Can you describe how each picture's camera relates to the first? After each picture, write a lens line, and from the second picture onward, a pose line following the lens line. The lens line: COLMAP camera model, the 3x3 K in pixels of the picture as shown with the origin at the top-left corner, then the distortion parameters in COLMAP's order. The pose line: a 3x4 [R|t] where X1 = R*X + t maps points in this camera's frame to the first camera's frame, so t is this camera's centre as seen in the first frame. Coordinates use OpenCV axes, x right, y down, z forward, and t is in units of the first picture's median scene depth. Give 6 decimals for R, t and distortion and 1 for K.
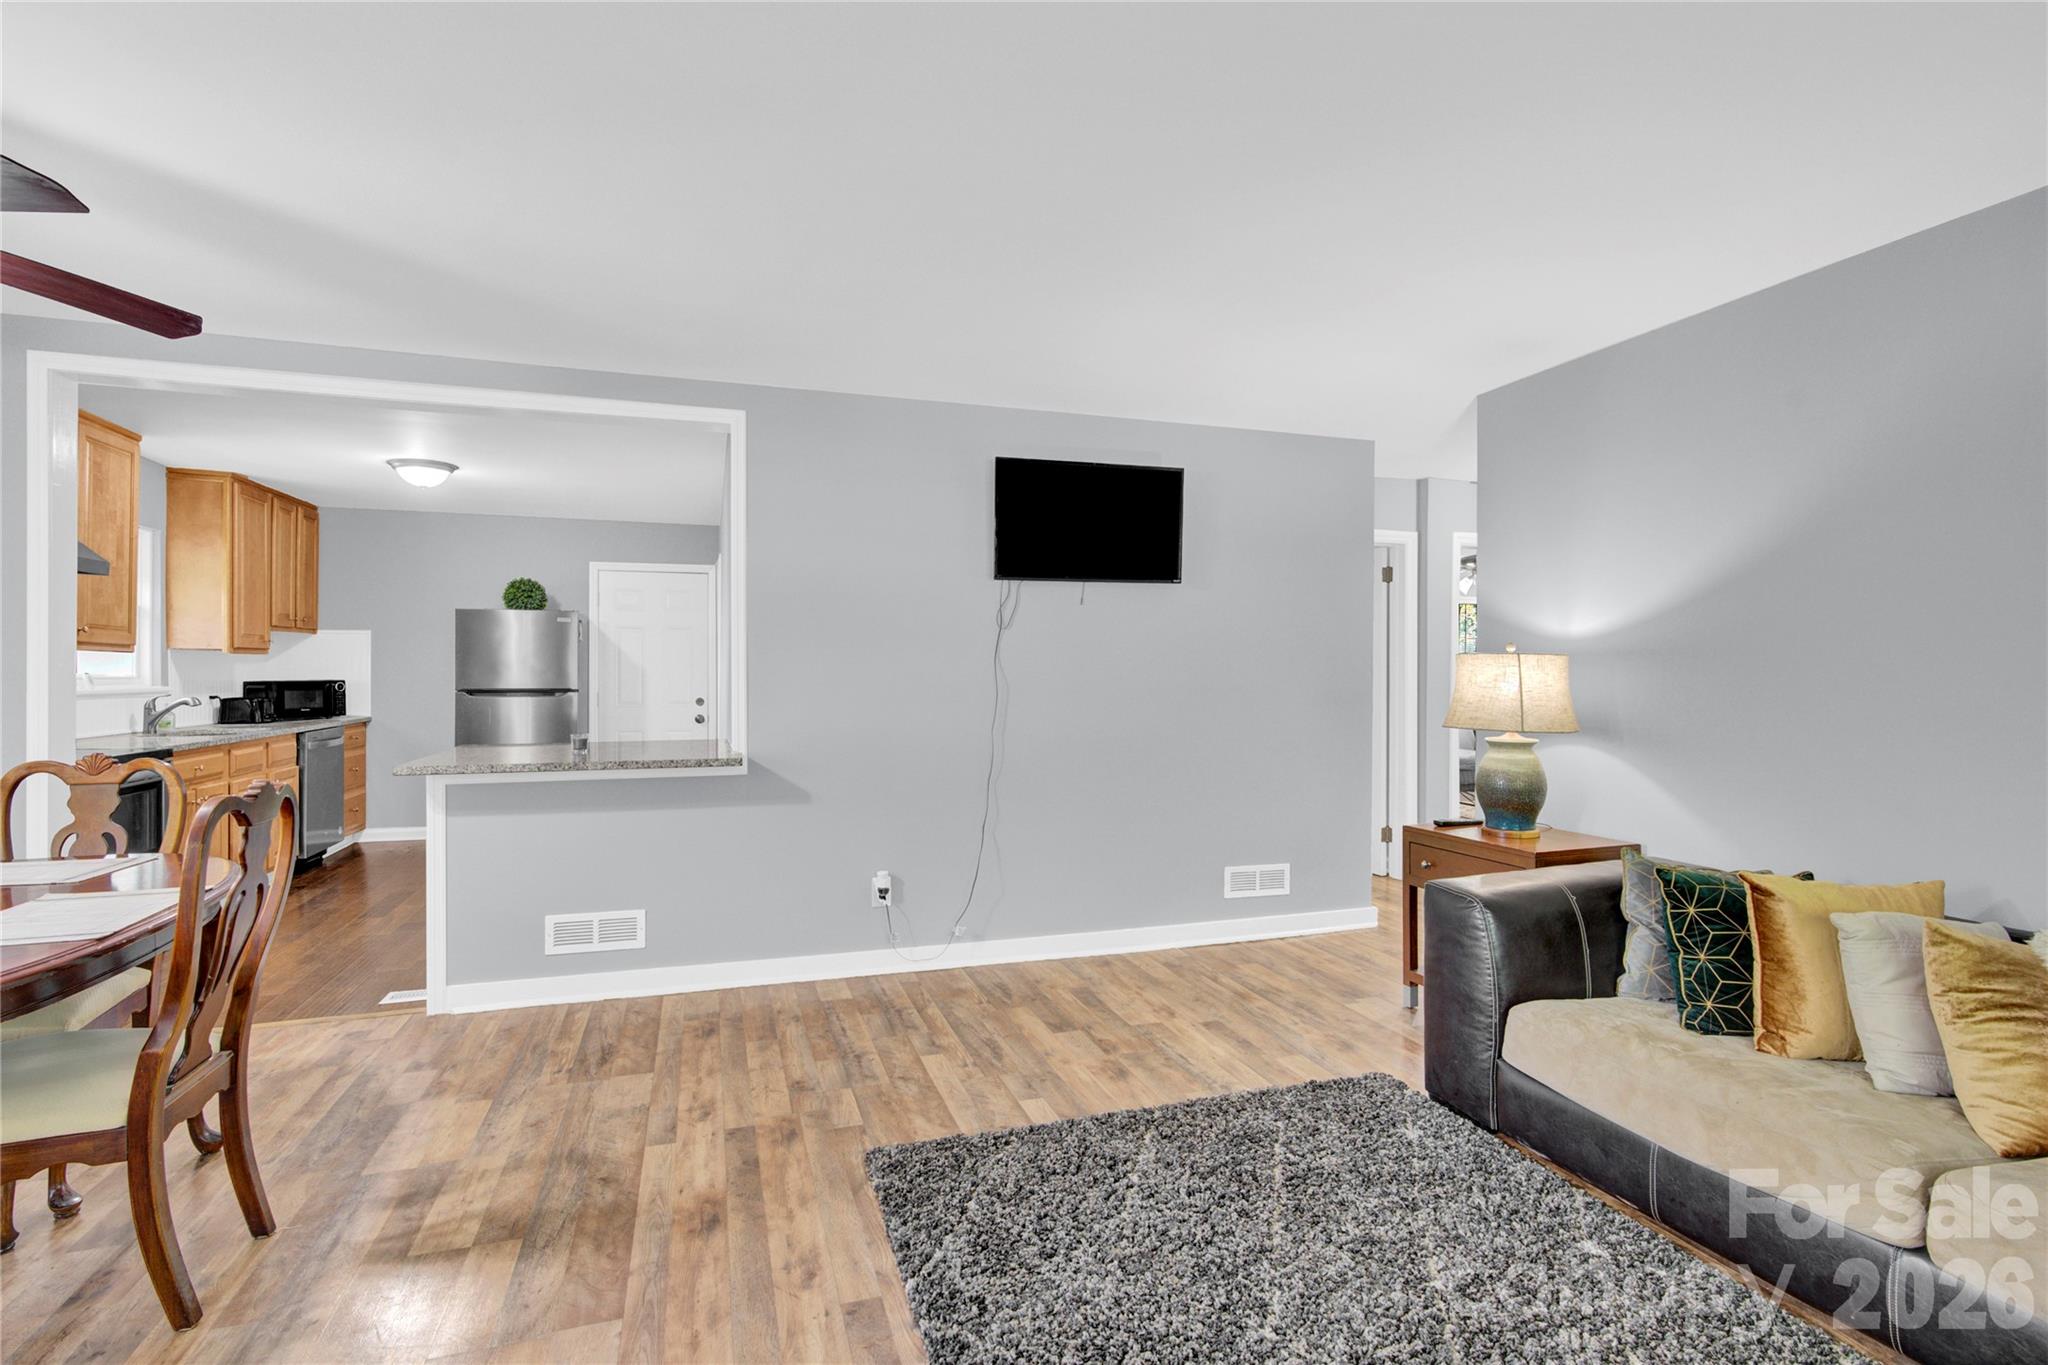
lens RADIAL K [[978.9, 0, 1039.5], [0, 978.9, 673.5], [0, 0, 1]] dist [0.002624, 0.000922]
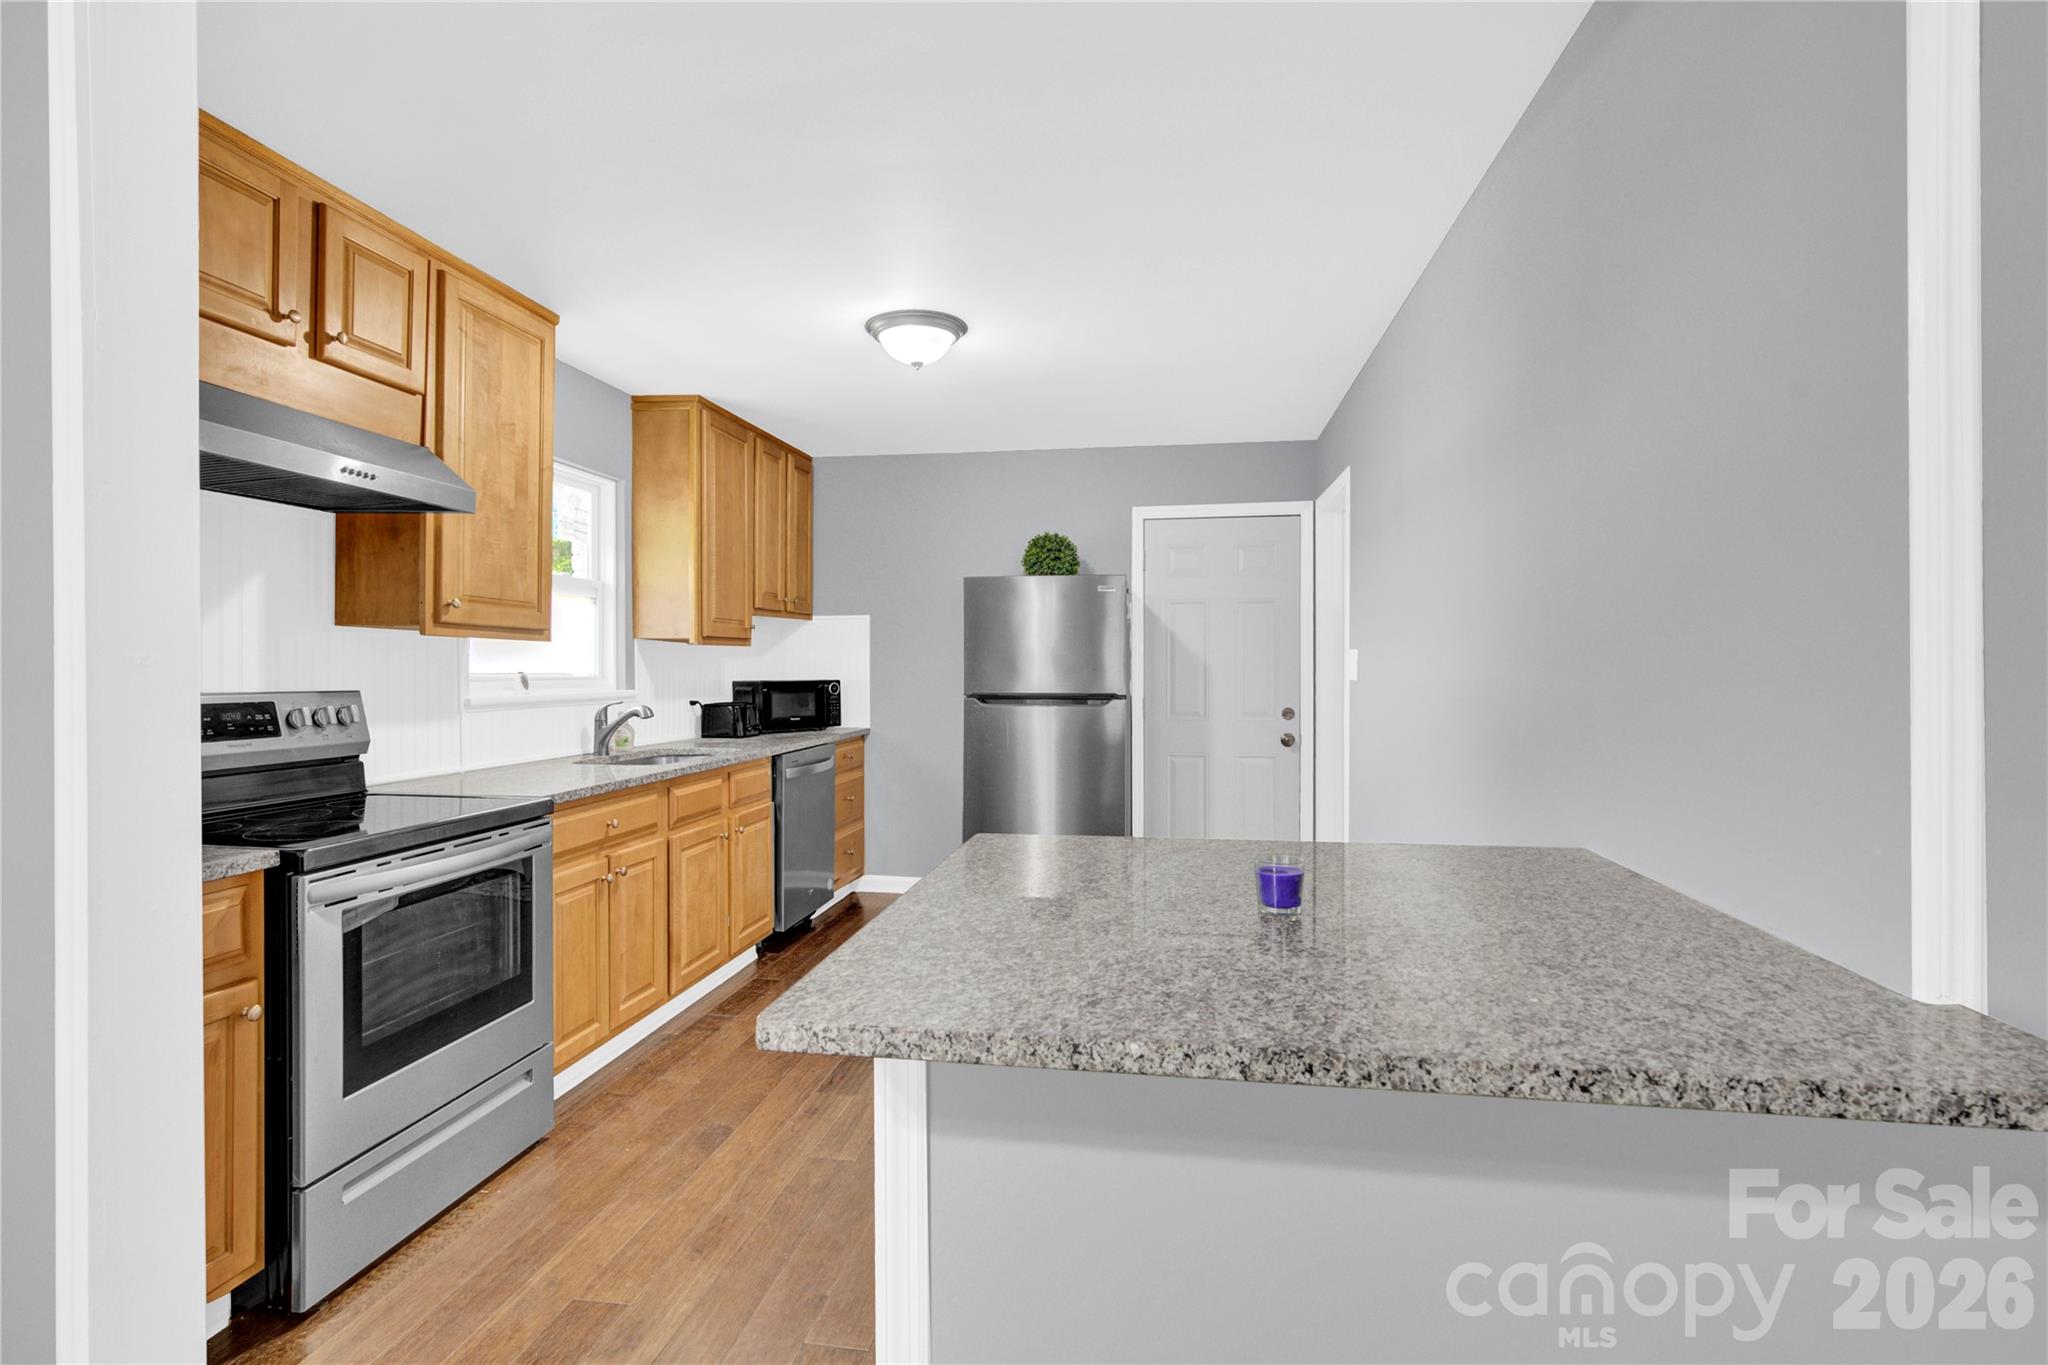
lens RADIAL K [[937.0, 0, 1019.9], [0, 937.0, 679.6], [0, 0, 1]] dist [0.001522, 0.000547]
pose [[0.885938, 0.002734, -0.463795, -0.261376], [0.002412, 0.999942, 0.010501, -0.000848], [0.463797, -0.010421, 0.885880, 0.444292]]
